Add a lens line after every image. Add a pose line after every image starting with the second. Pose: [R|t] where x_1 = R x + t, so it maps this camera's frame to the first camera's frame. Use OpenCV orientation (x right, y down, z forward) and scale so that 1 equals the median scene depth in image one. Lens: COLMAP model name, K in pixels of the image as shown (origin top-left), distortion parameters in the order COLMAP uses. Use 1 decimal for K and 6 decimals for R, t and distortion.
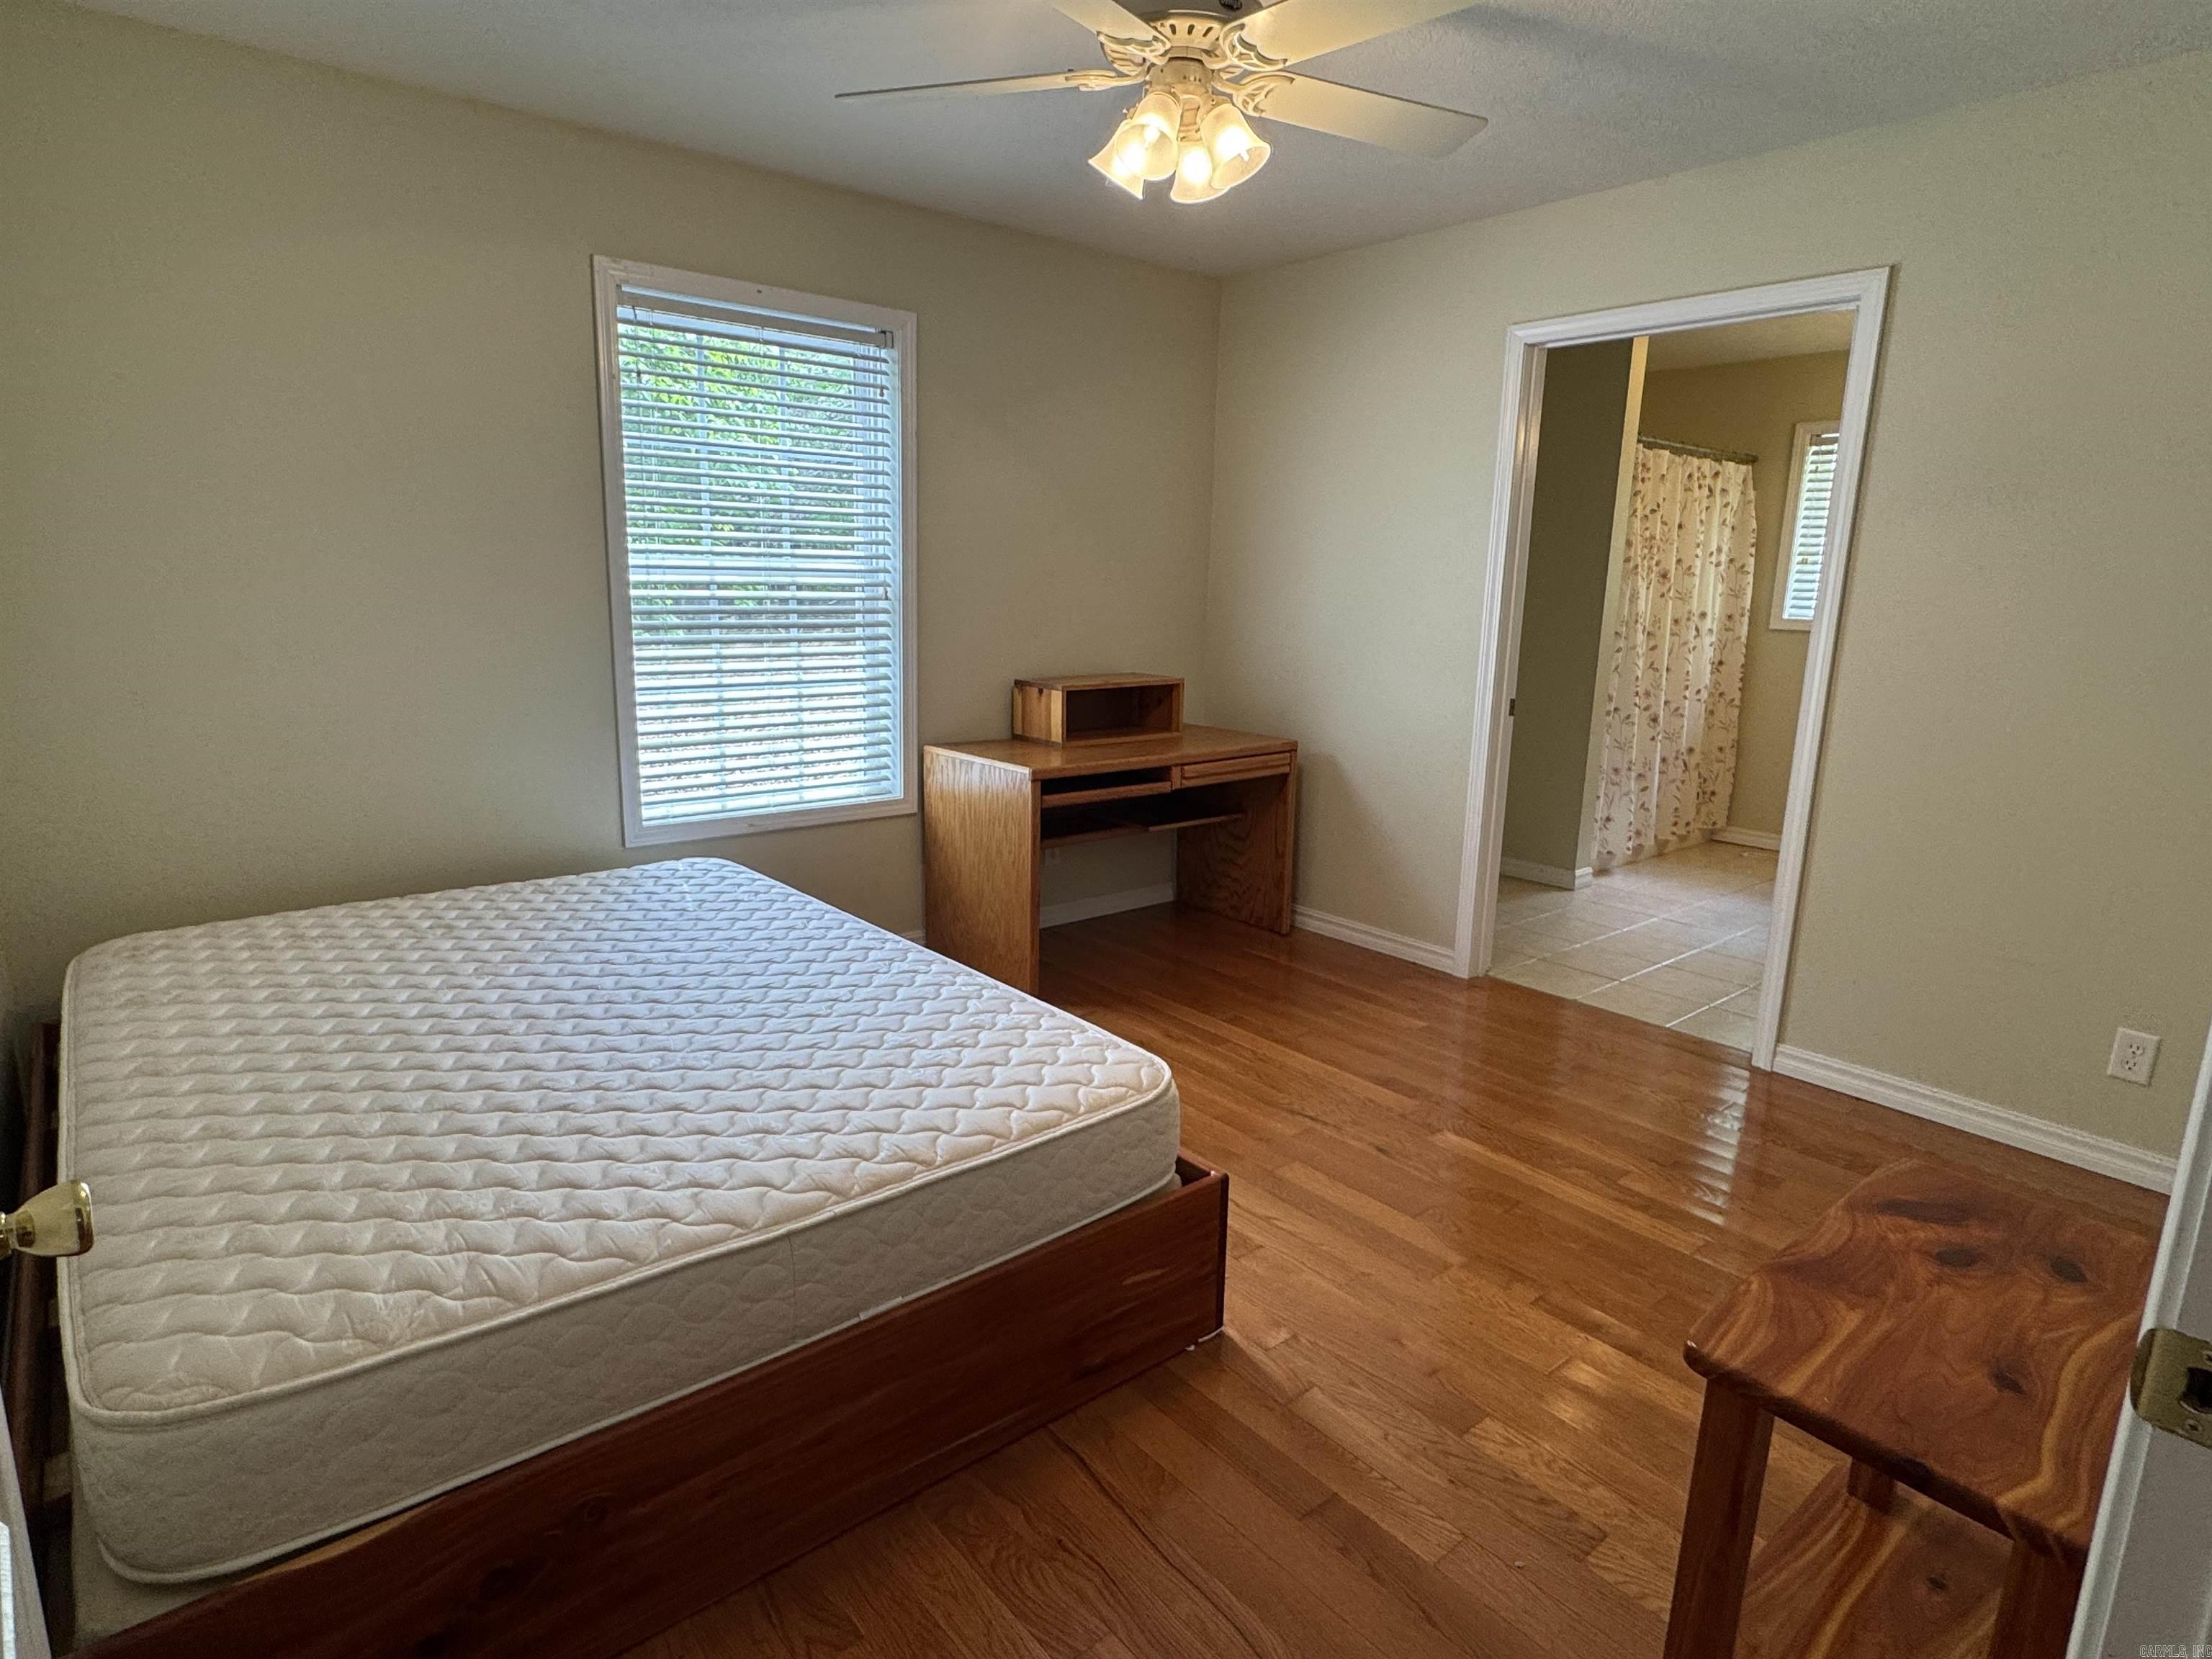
lens RADIAL K [[1200.7, 0, 1104.8], [0, 1200.7, 823.8], [0, 0, 1]] dist [-0.003744, 0.000759]
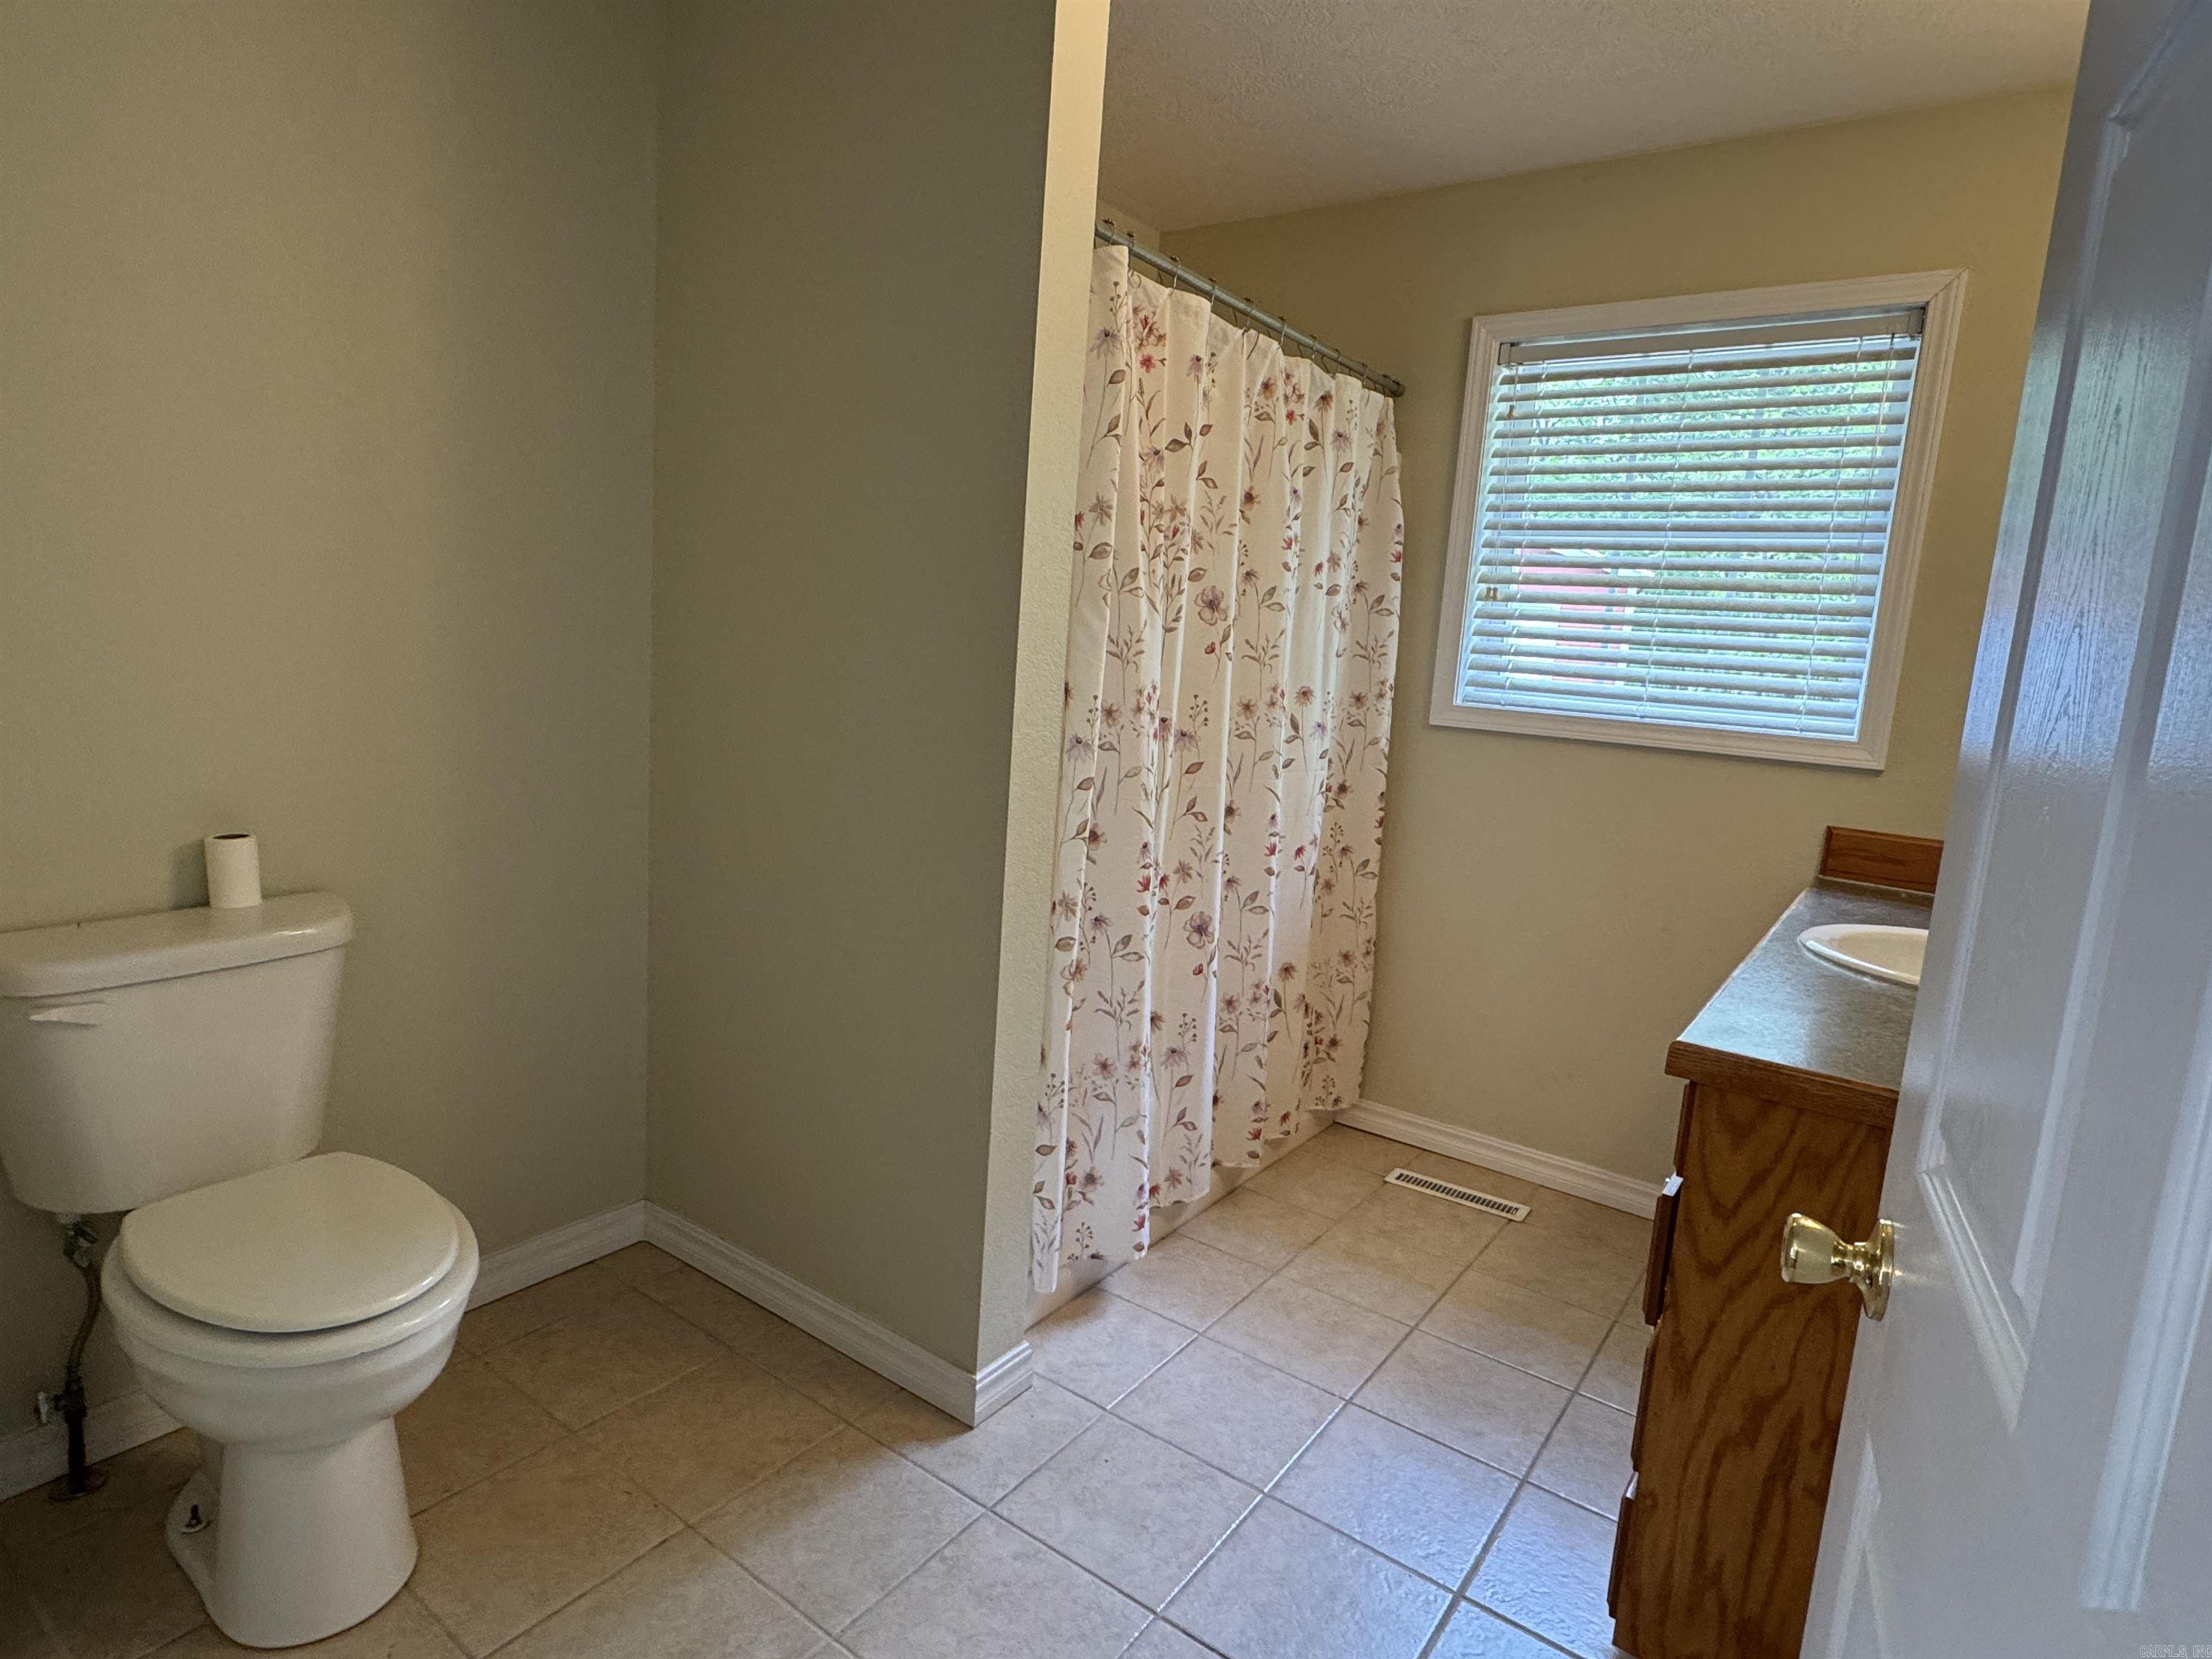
lens RADIAL K [[1200.7, 0, 1116.1], [0, 1200.7, 827.8], [0, 0, 1]] dist [-0.003744, 0.000759]
pose [[0.966589, 0.002187, 0.256323, 0.303961], [0.006528, 0.999429, -0.033145, -0.105654], [-0.256249, 0.033711, 0.966023, 0.559759]]
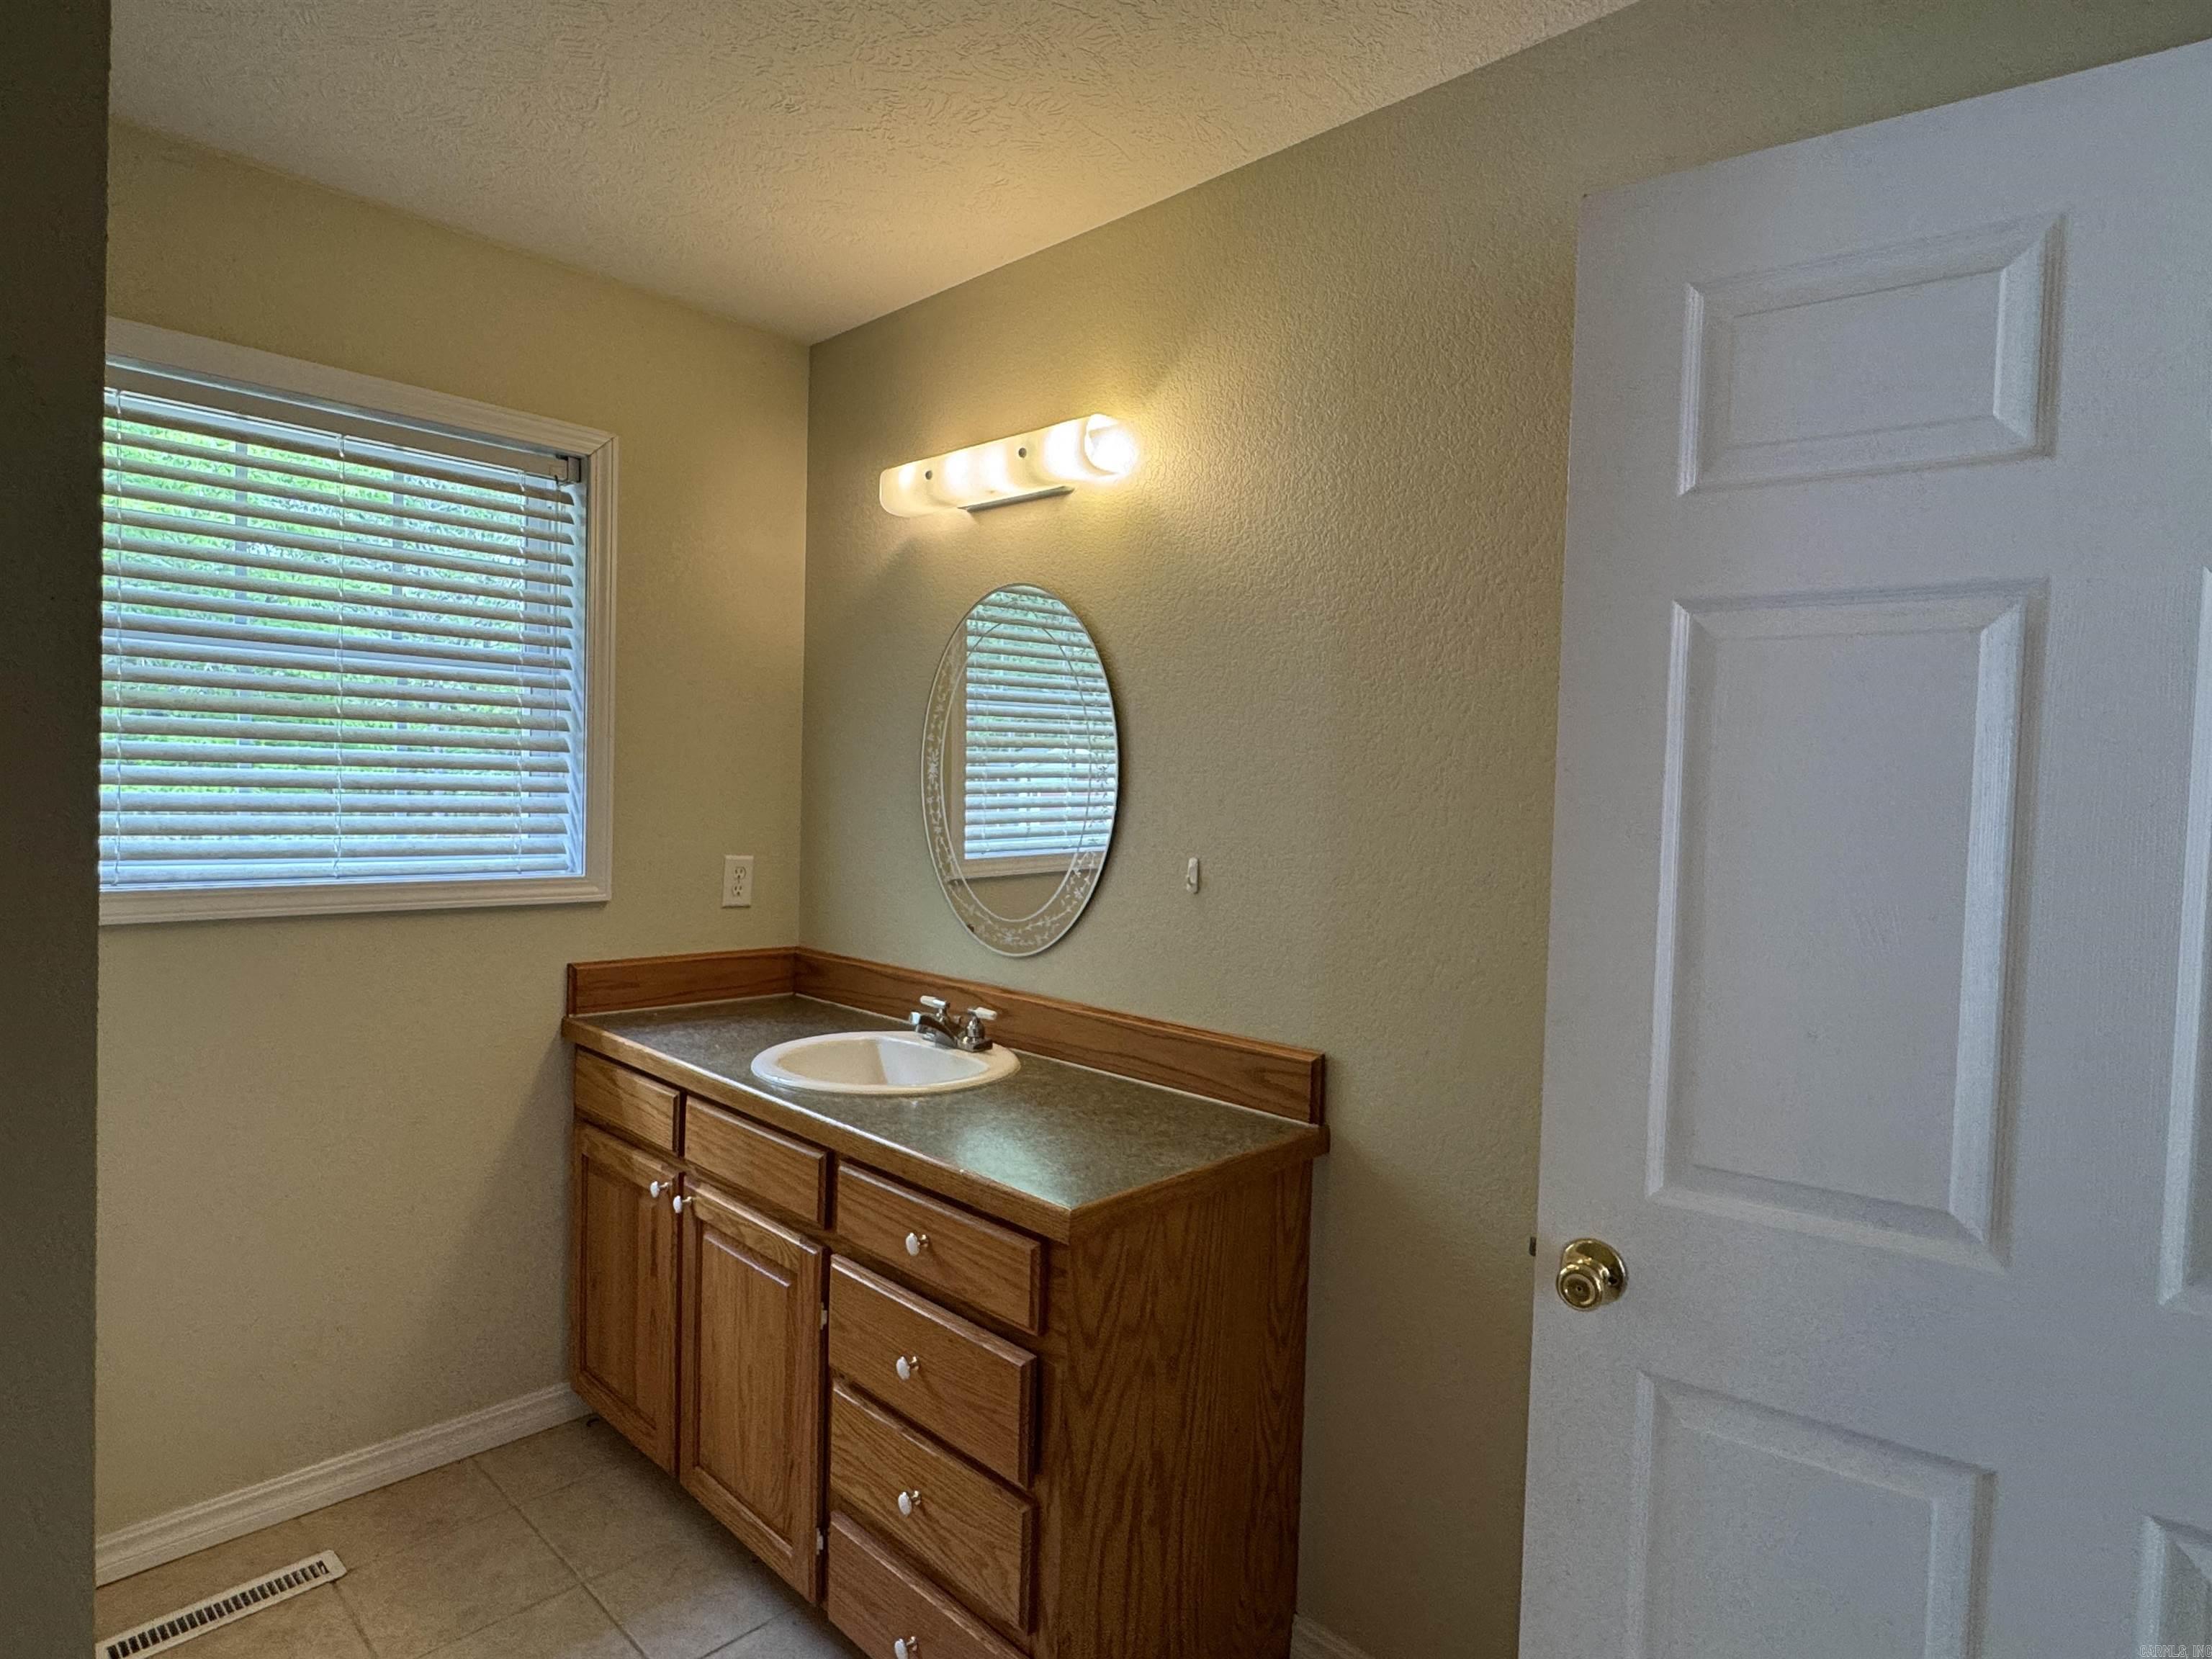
lens RADIAL K [[1200.7, 0, 1107.6], [0, 1200.7, 825.3], [0, 0, 1]] dist [-0.003744, 0.000759]
pose [[-0.101924, -0.055341, 0.993252, 0.220162], [0.165903, 0.983523, 0.071824, -0.169682], [-0.980861, 0.172104, -0.091063, 0.766518]]
